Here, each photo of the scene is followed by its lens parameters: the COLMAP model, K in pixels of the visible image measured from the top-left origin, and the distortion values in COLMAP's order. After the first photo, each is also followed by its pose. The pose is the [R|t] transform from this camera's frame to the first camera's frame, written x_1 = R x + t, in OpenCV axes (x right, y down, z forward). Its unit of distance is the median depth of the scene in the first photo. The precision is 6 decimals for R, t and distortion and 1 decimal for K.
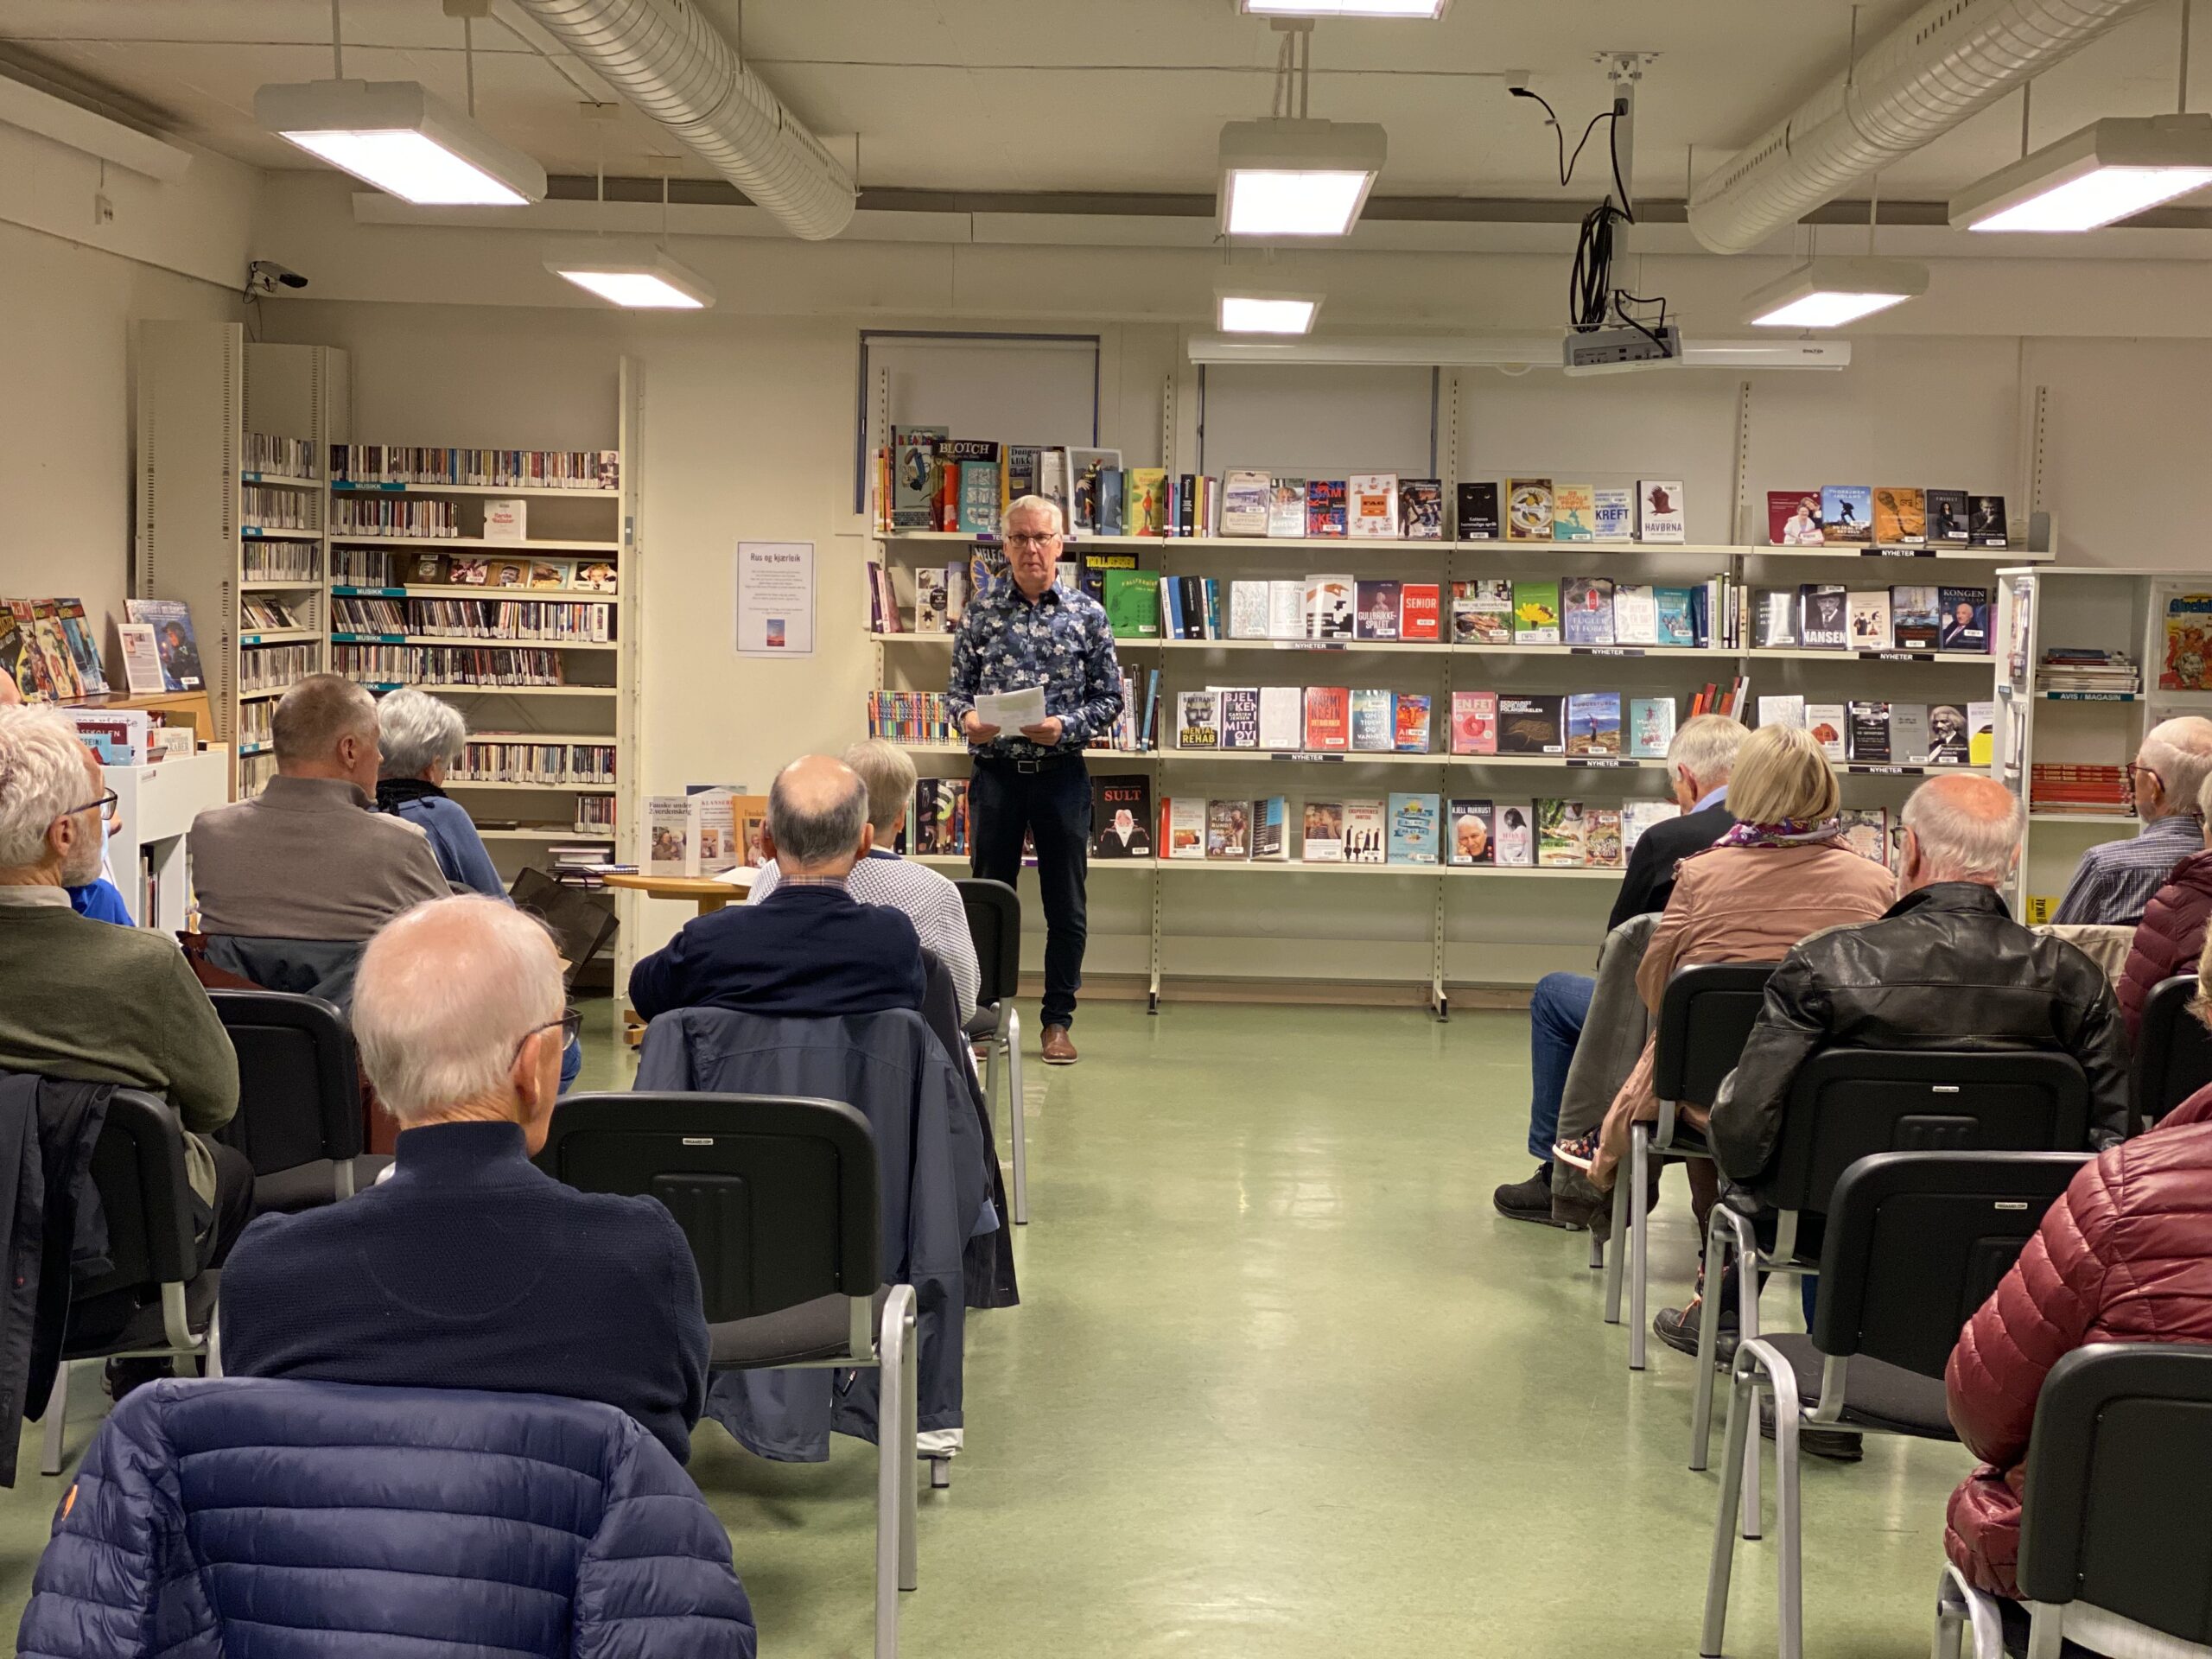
lens RADIAL K [[3224.0, 0, 1106.0], [0, 3224.0, 829.5], [0, 0, 1]] dist [0.128780, -0.143680]
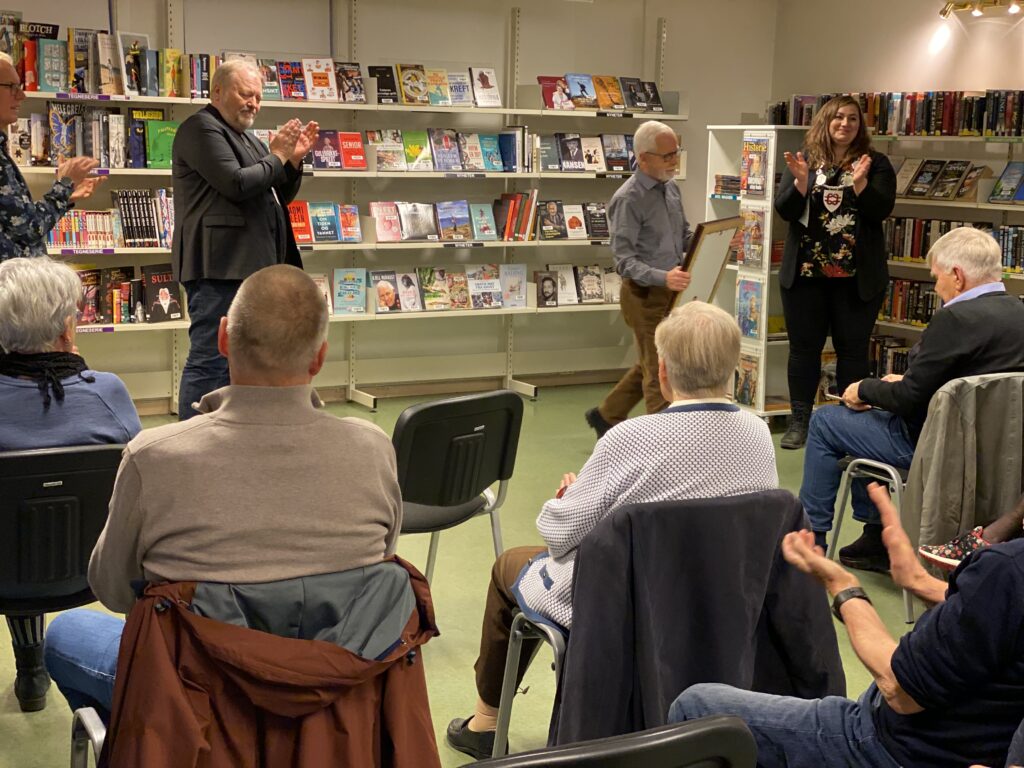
lens RADIAL K [[1492.5, 0, 512.0], [0, 1492.5, 384.0], [0, 0, 1]] dist [0.128780, -0.143680]
pose [[0.852693, -0.087486, 0.515035, -0.216700], [0.035207, 0.993260, 0.110431, -0.033052], [-0.521225, -0.076031, 0.850026, 0.343268]]
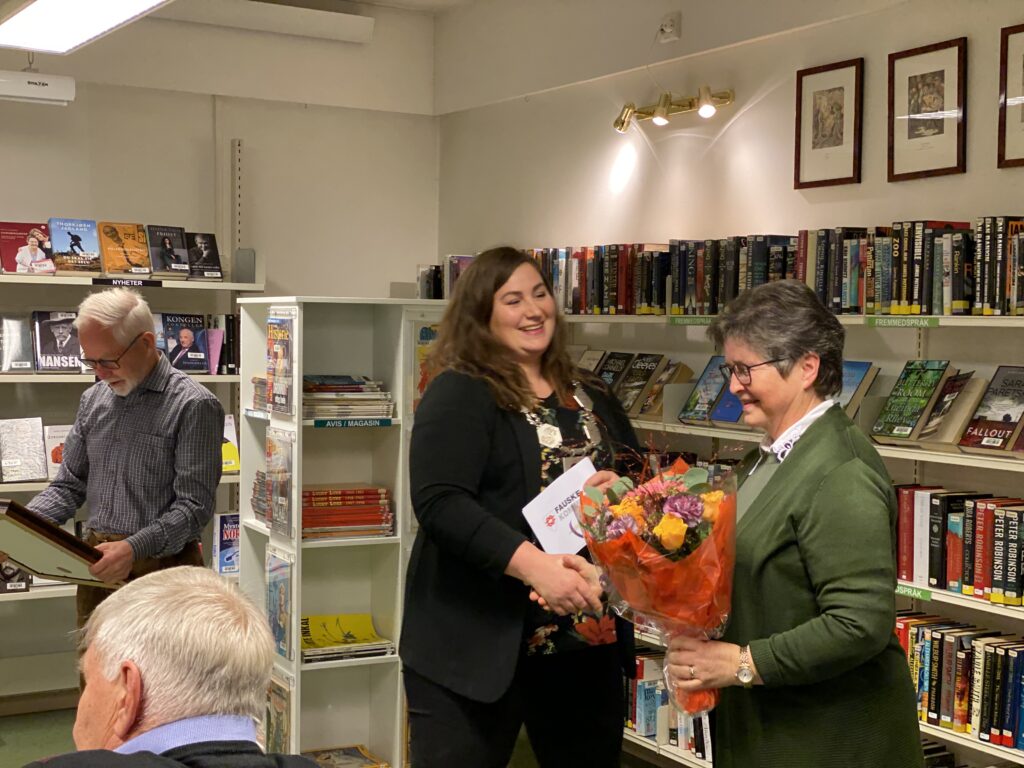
lens RADIAL K [[1521.3, 0, 514.2], [0, 1521.3, 394.3], [0, 0, 1]] dist [0.162543, -0.091195]
pose [[0.846301, -0.035120, 0.531545, 0.079317], [0.044171, 0.999015, -0.004321, -0.039719], [-0.530870, 0.027136, 0.847019, 0.495396]]
